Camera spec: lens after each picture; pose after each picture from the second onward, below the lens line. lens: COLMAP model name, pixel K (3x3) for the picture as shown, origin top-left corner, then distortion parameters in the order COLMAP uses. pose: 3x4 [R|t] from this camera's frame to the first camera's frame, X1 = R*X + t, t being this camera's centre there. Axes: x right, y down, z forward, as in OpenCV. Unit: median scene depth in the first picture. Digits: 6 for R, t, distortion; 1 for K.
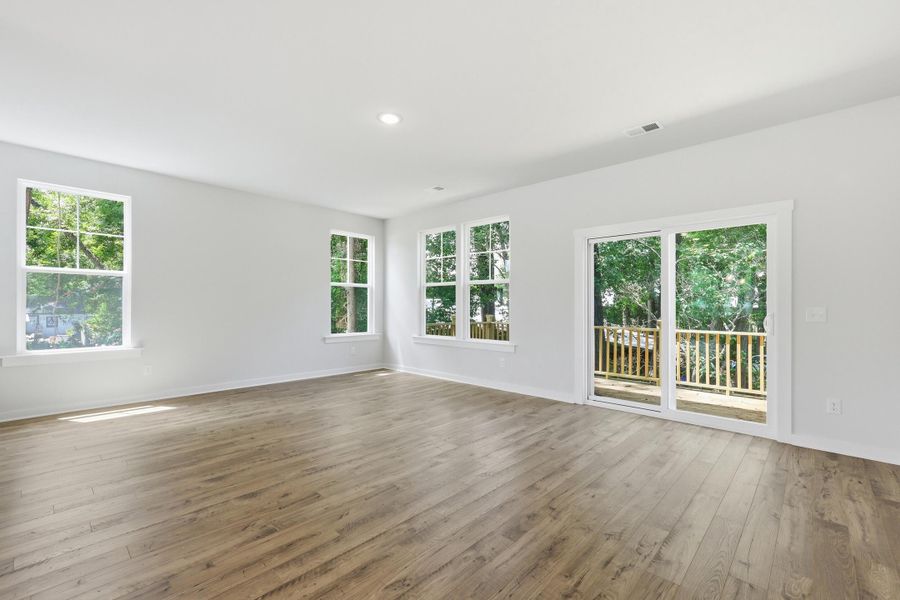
lens RADIAL K [[389.0, 0, 450.0], [0, 389.0, 300.0], [0, 0, 1]] dist [0.003506, 0.000382]
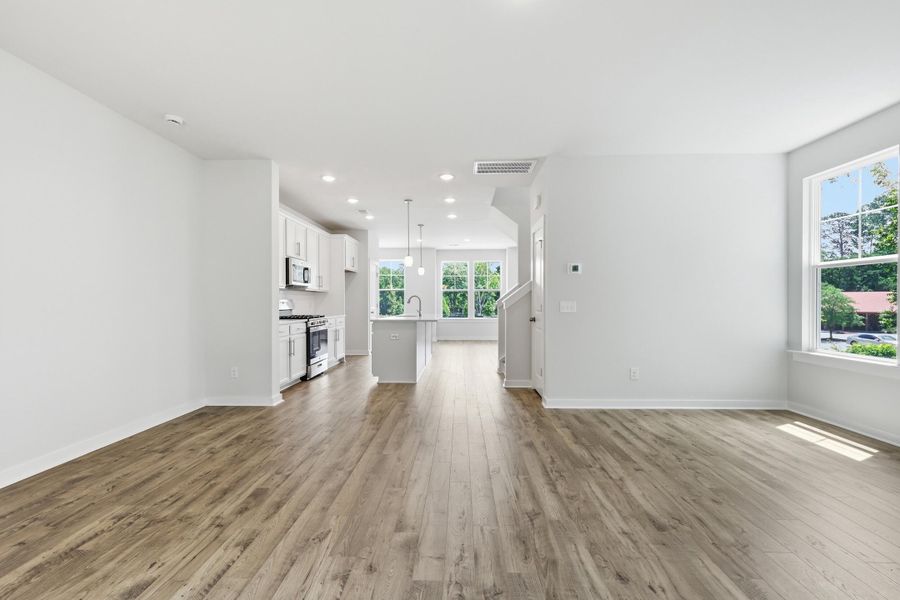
lens RADIAL K [[392.2, 0, 447.3], [0, 392.2, 305.2], [0, 0, 1]] dist [0.001510, 0.000036]
pose [[-0.748643, 0.003242, -0.662965, 0.356450], [0.009612, 0.999936, -0.005964, 0.026198], [0.662903, -0.010837, -0.748627, 1.549195]]
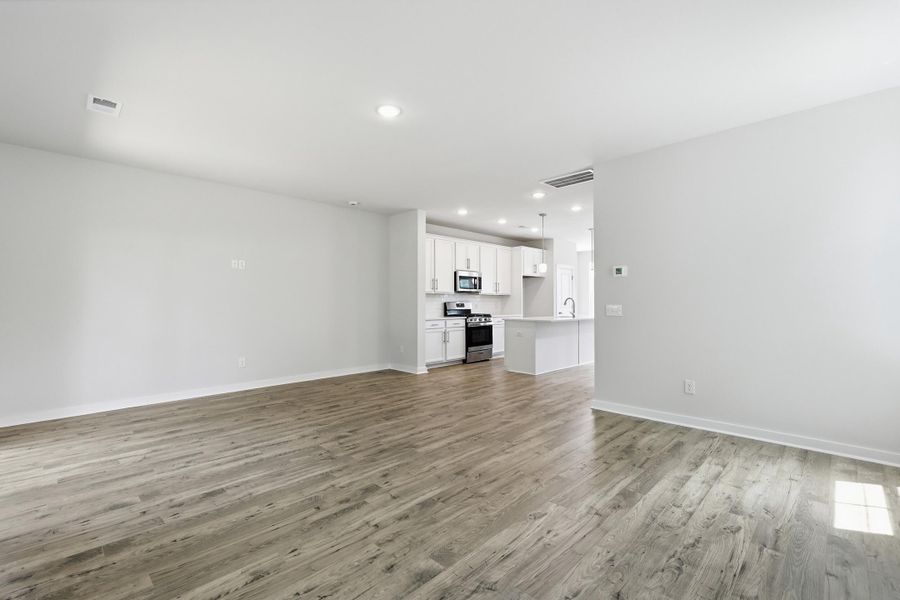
lens RADIAL K [[389.0, 0, 450.0], [0, 389.0, 300.0], [0, 0, 1]] dist [0.003506, 0.000382]
pose [[-0.999870, -0.000021, 0.016139, -0.365777], [-0.000372, 0.999763, -0.021773, 0.022603], [-0.016135, -0.021776, -0.999633, 2.209393]]
